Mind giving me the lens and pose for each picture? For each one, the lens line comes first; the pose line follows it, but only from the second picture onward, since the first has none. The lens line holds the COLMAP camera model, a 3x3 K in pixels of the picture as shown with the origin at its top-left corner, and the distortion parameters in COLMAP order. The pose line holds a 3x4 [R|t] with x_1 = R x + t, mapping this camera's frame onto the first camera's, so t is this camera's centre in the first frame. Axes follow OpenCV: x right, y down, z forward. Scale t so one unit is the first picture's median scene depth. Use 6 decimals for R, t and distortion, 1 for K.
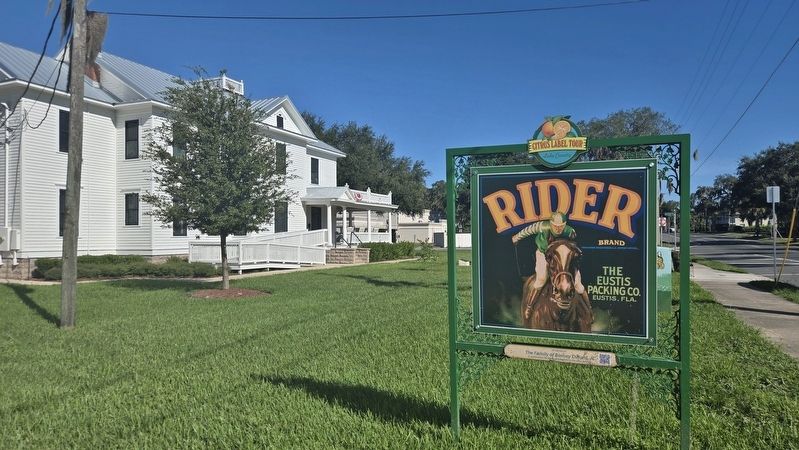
lens RADIAL K [[653.7, 0, 398.5], [0, 653.7, 227.3], [0, 0, 1]] dist [-0.017199, 0.012881]
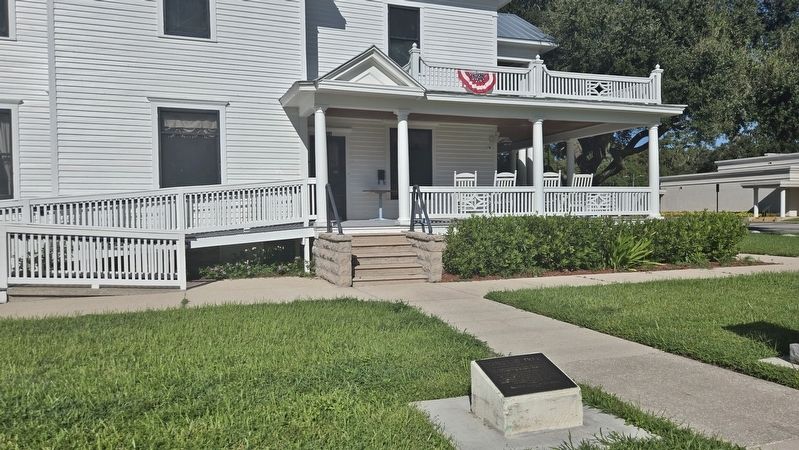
lens RADIAL K [[653.7, 0, 401.5], [0, 653.7, 223.7], [0, 0, 1]] dist [-0.017199, 0.012881]
pose [[0.685478, 0.031757, -0.727400, 0.154188], [0.010871, 0.998491, 0.053837, 0.008106], [0.728012, -0.044812, 0.684098, 0.706979]]
